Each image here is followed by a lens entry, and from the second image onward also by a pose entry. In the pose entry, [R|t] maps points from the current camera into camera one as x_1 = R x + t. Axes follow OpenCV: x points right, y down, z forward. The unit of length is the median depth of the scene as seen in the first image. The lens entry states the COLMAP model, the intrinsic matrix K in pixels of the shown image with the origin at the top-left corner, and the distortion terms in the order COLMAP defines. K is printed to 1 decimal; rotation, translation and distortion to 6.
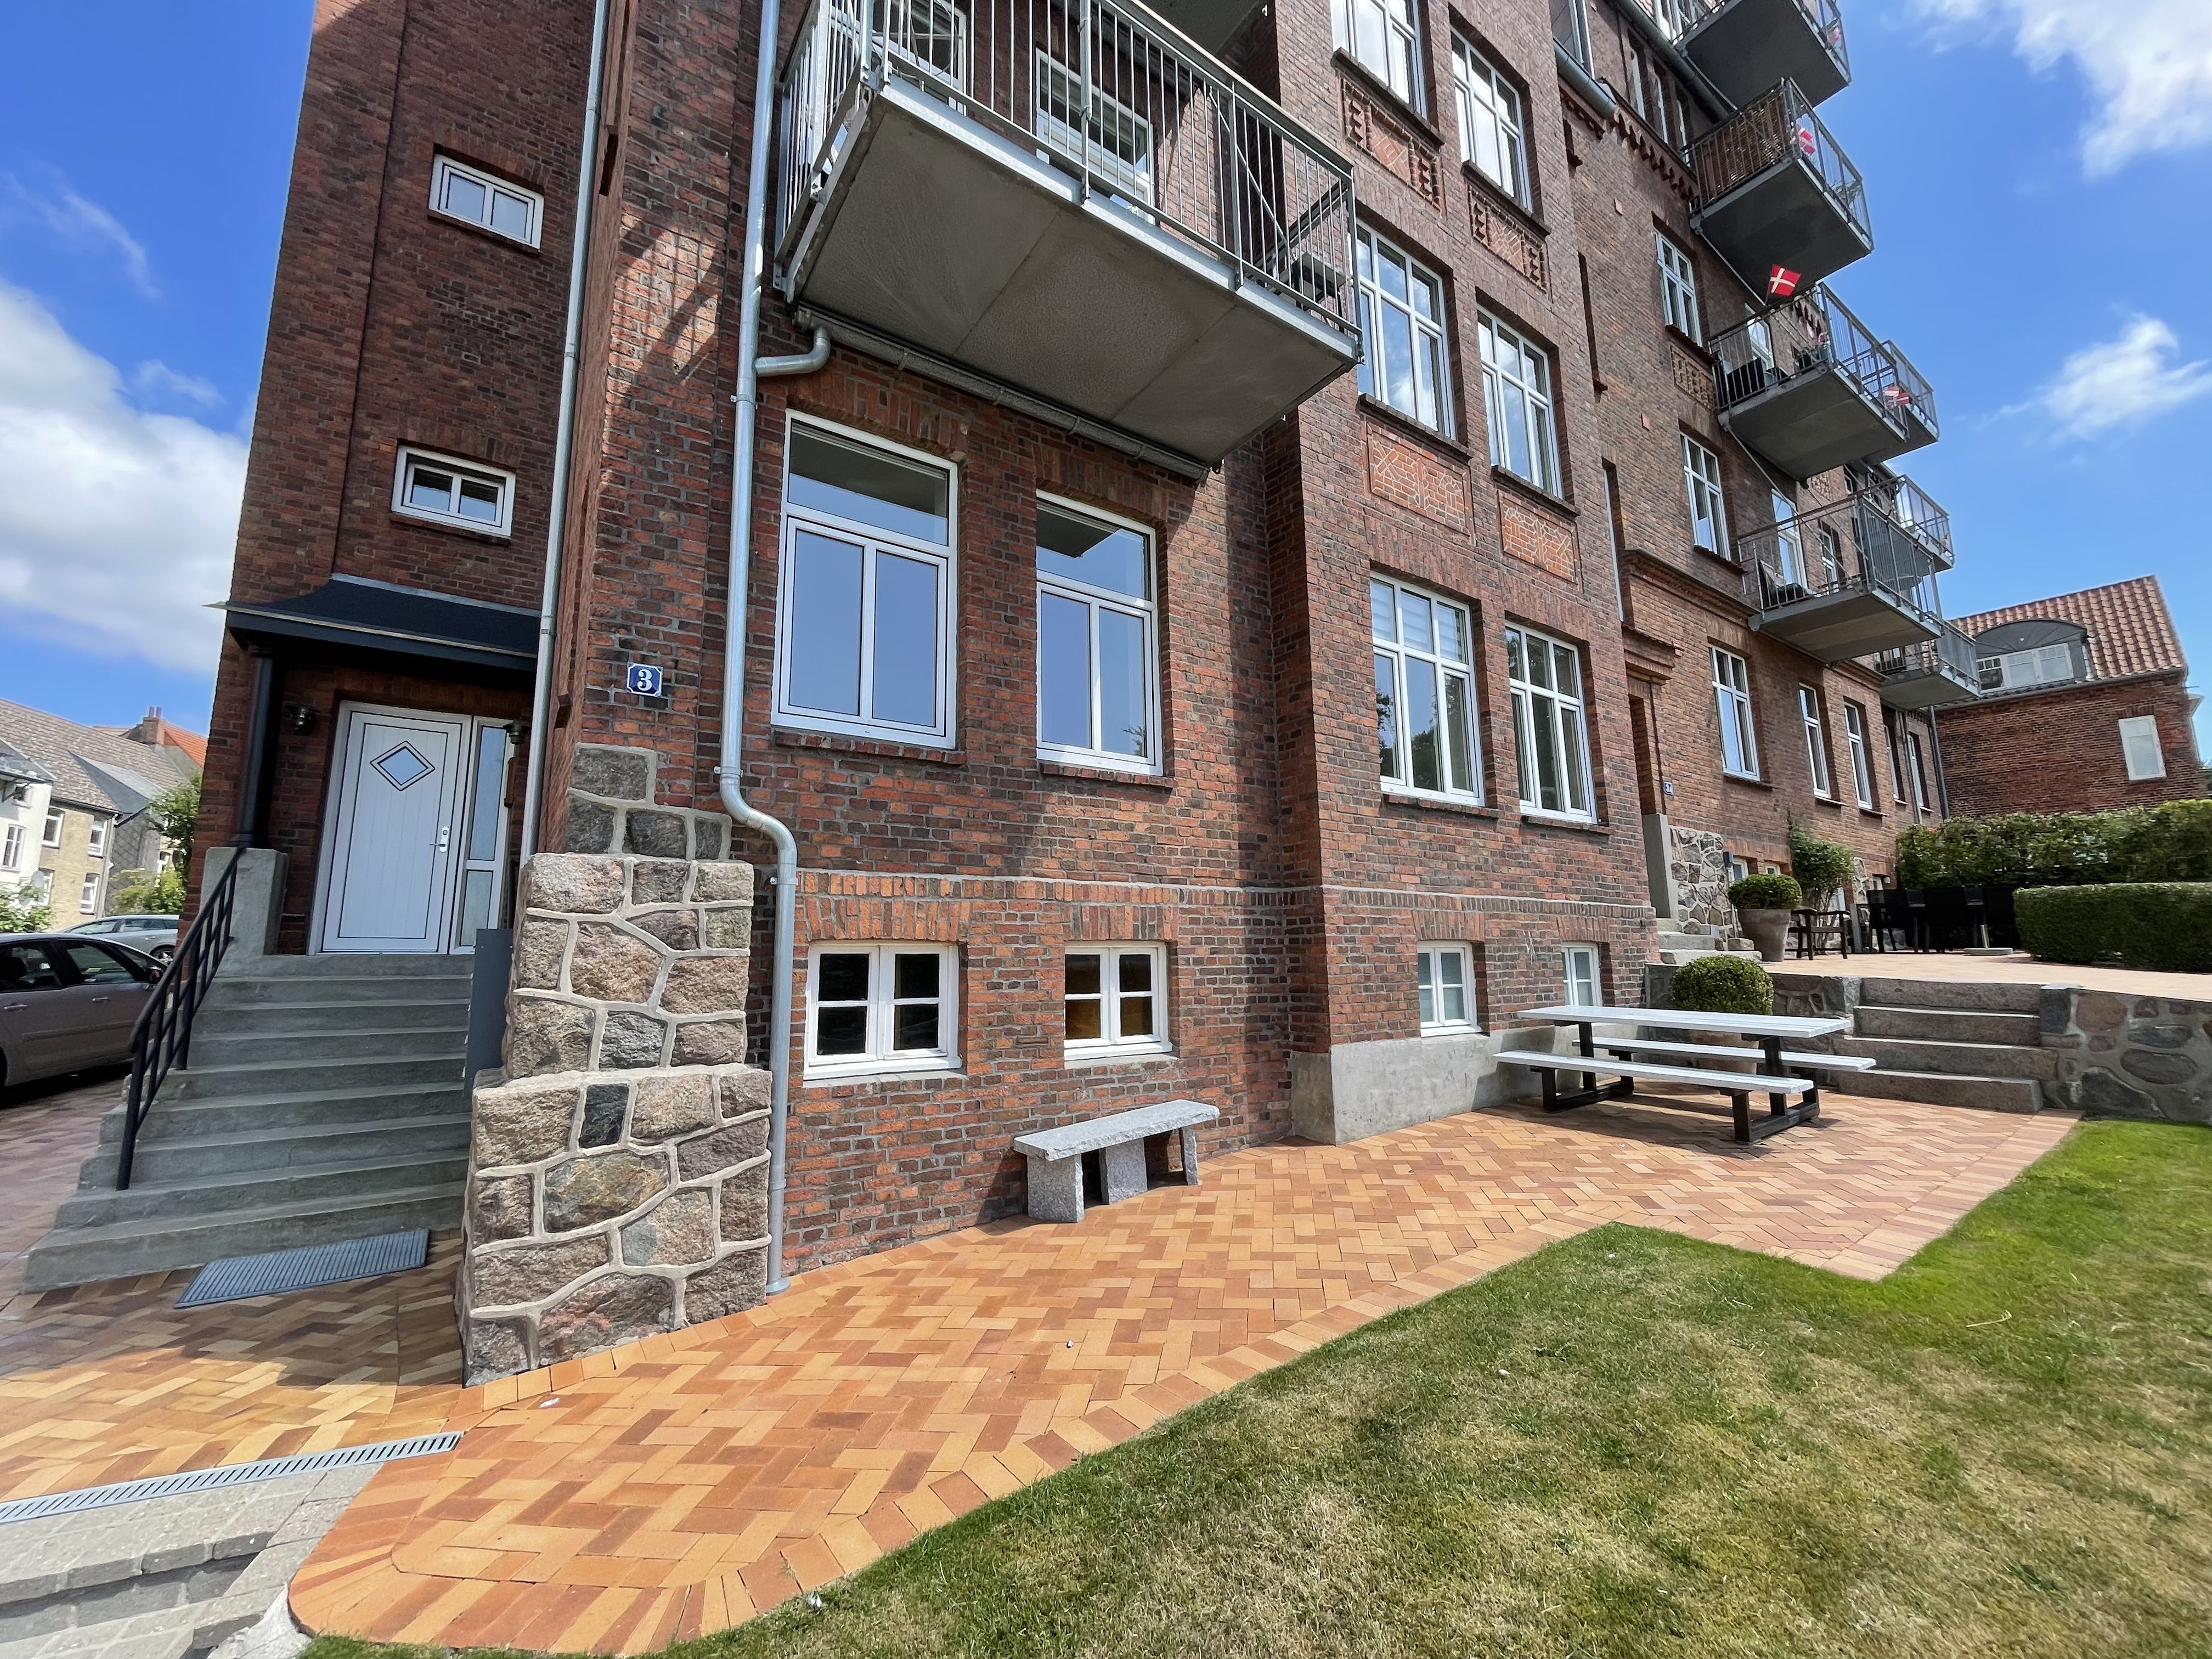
lens RADIAL K [[890.0, 0, 1105.3], [0, 890.0, 823.1], [0, 0, 1]] dist [-0.005392, 0.000319]
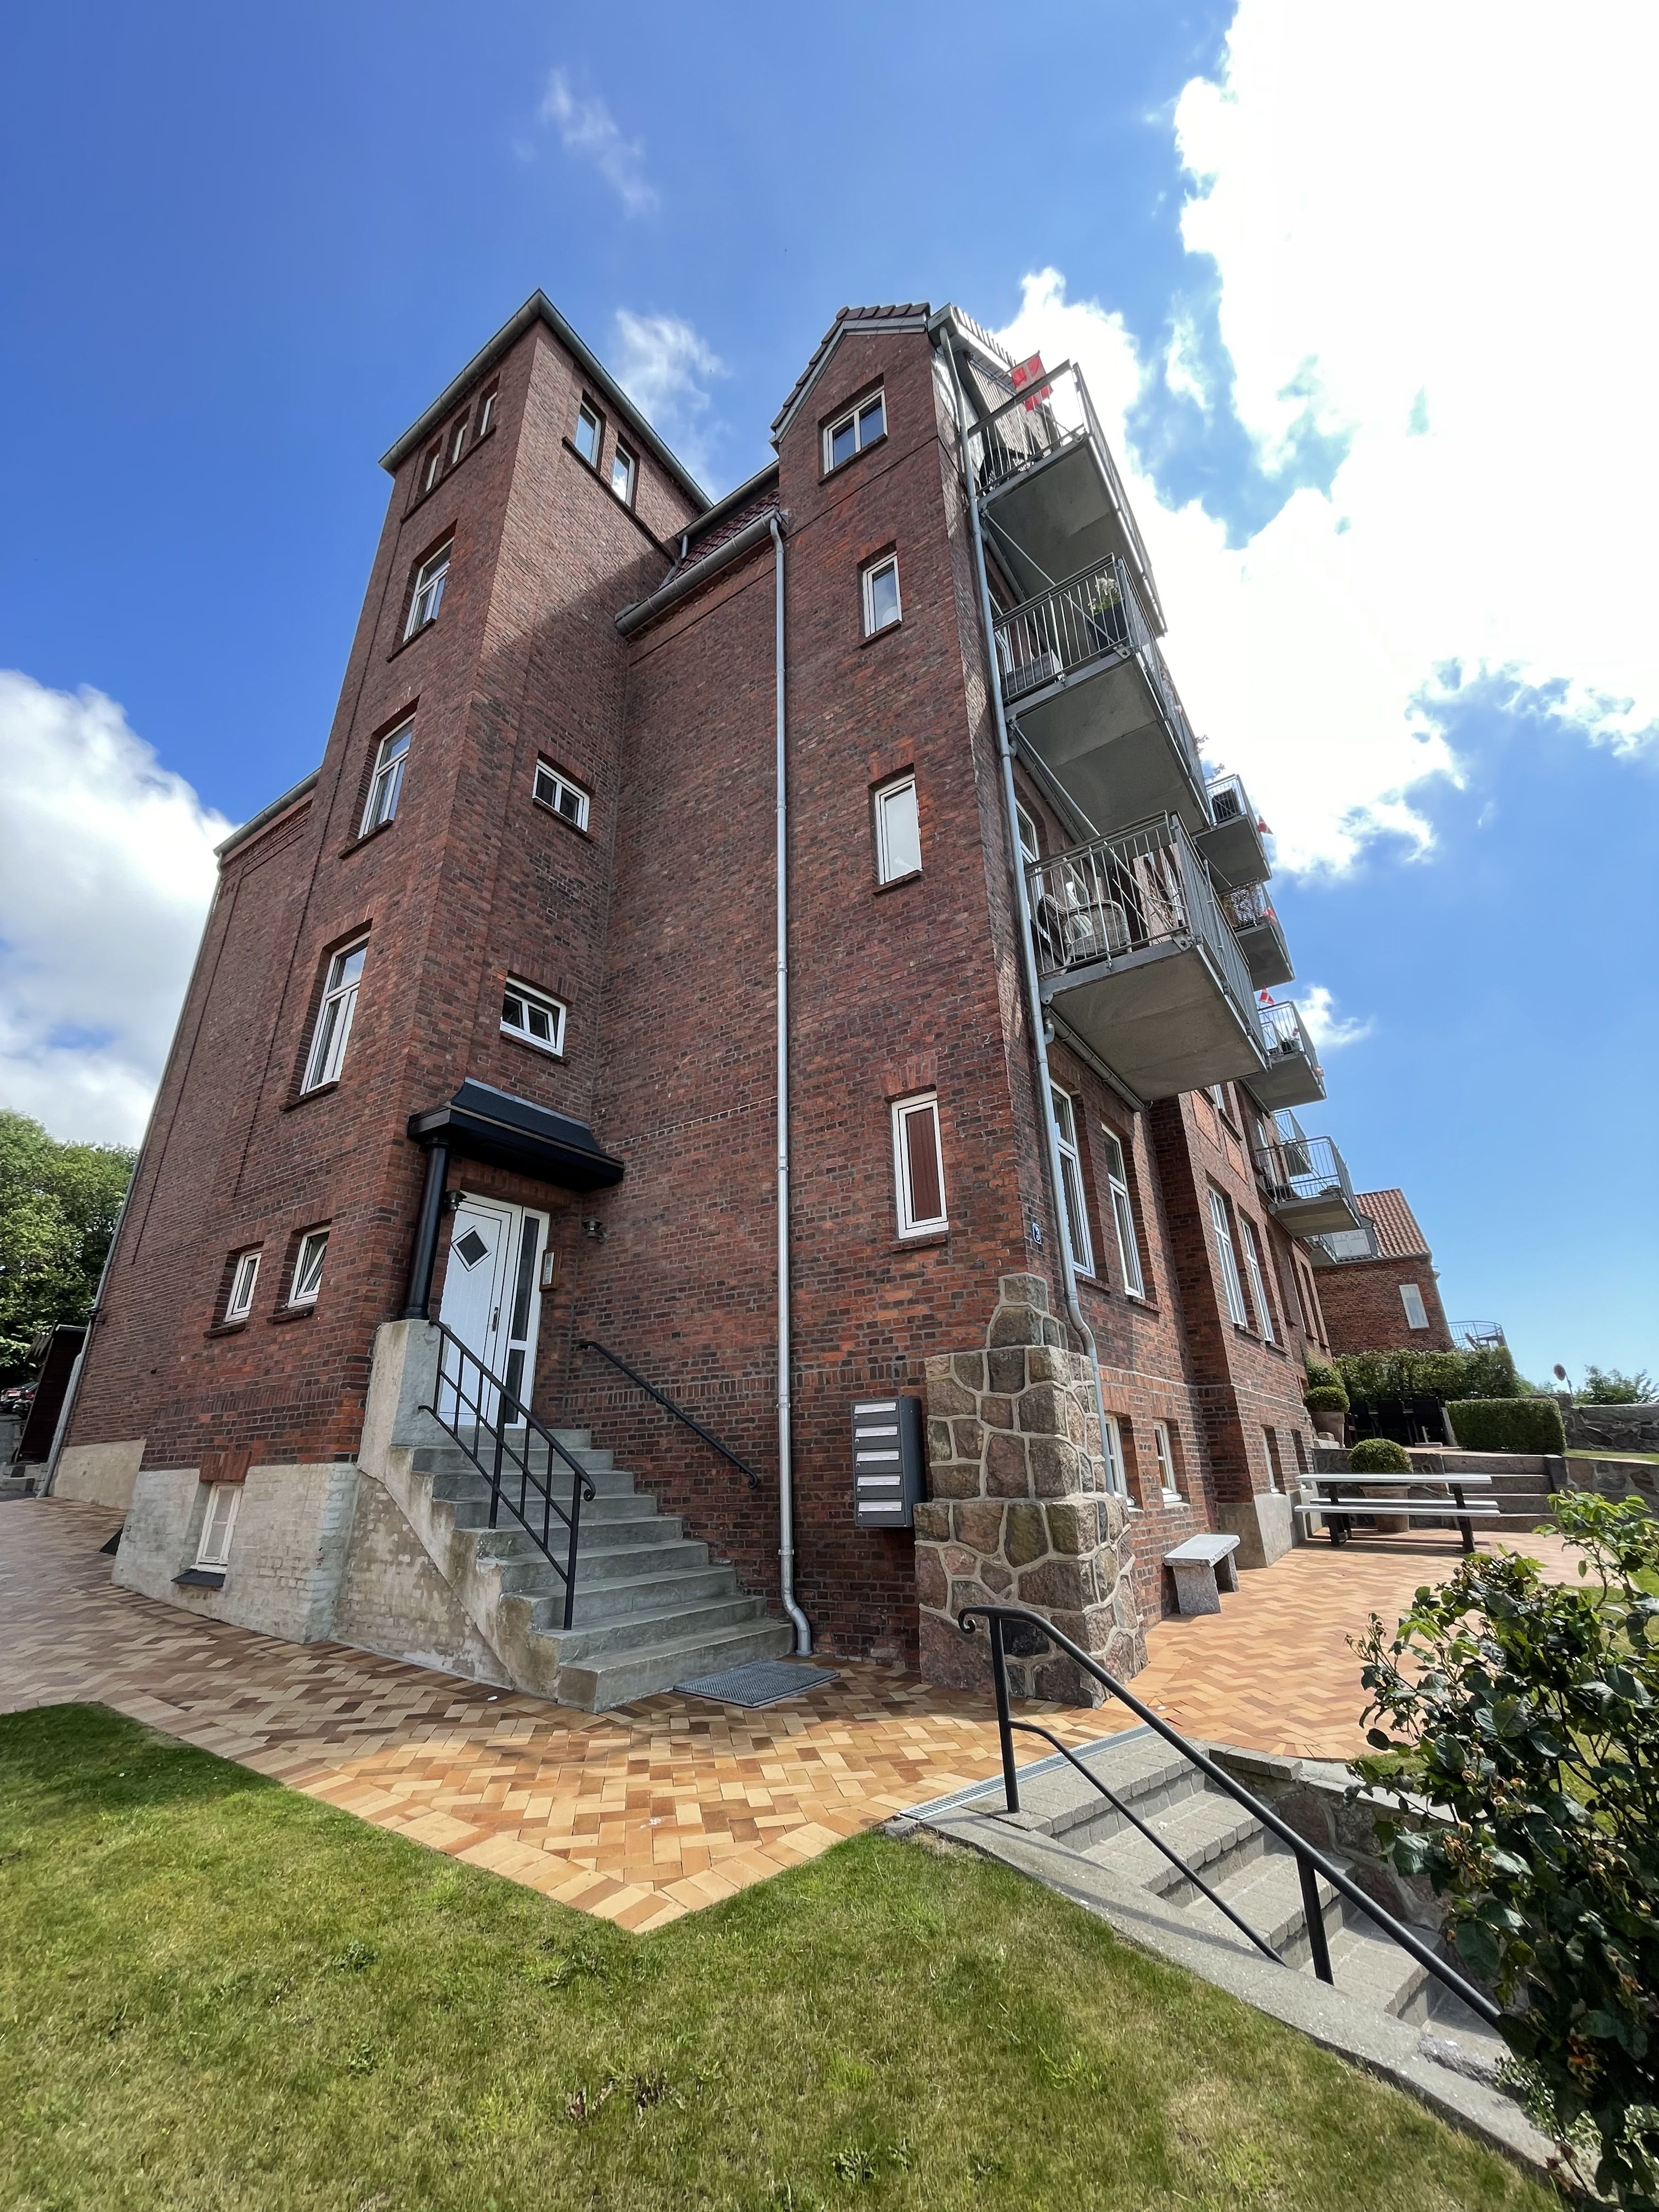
lens RADIAL K [[890.0, 0, 824.0], [0, 890.0, 1097.9], [0, 0, 1]] dist [-0.005392, 0.000319]
pose [[0.934480, 0.134538, 0.329616, -0.771345], [-0.048818, 0.965525, -0.255692, 0.015980], [-0.352652, 0.222848, 0.908832, -0.195165]]
